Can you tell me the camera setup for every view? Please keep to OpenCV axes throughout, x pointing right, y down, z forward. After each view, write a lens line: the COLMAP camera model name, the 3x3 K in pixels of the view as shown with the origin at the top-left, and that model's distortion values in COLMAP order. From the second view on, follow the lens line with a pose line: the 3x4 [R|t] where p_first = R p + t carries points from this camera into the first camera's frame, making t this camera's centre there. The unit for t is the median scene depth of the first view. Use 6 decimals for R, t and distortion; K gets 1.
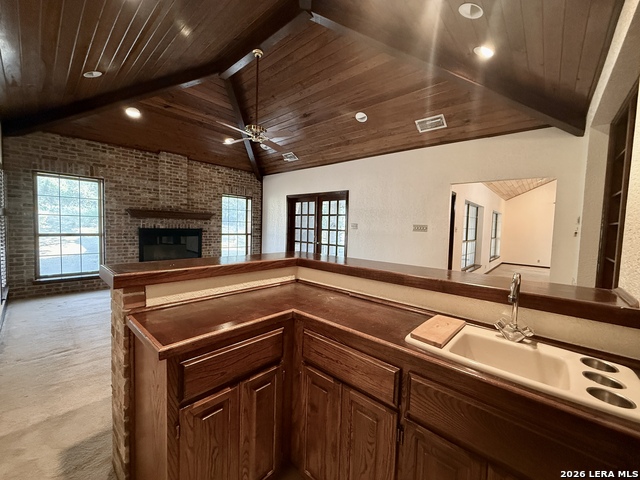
lens RADIAL K [[256.1, 0, 319.1], [0, 256.1, 238.7], [0, 0, 1]] dist [-0.000200, -0.000083]
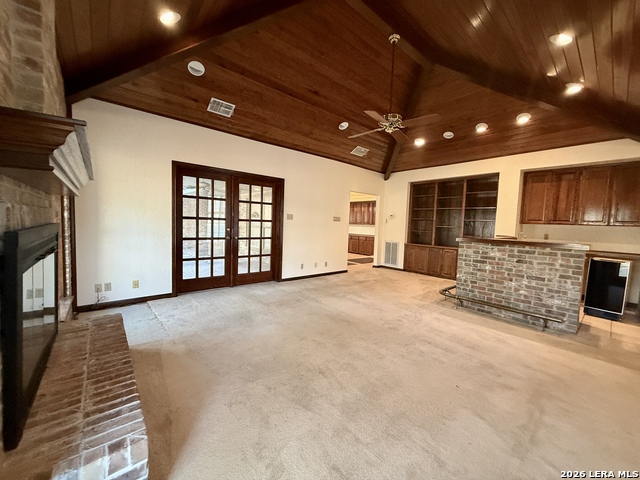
lens RADIAL K [[256.1, 0, 319.1], [0, 256.1, 238.7], [0, 0, 1]] dist [-0.000200, -0.000083]
pose [[0.138206, -0.098086, 0.985534, -0.753059], [0.010380, 0.995173, 0.097589, -0.054446], [-0.990349, -0.003258, 0.138557, 0.675470]]
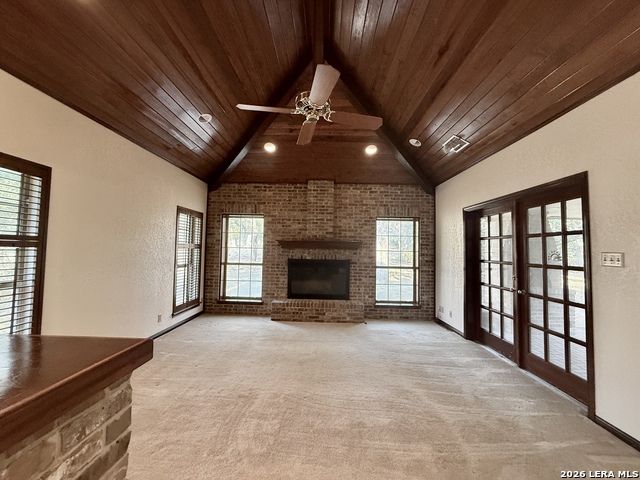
lens RADIAL K [[256.1, 0, 319.1], [0, 256.1, 238.7], [0, 0, 1]] dist [-0.000200, -0.000083]
pose [[0.651125, -0.049727, -0.757340, 0.128467], [-0.038980, 0.994343, -0.098801, -0.022709], [0.757969, 0.093853, 0.645503, 0.386032]]
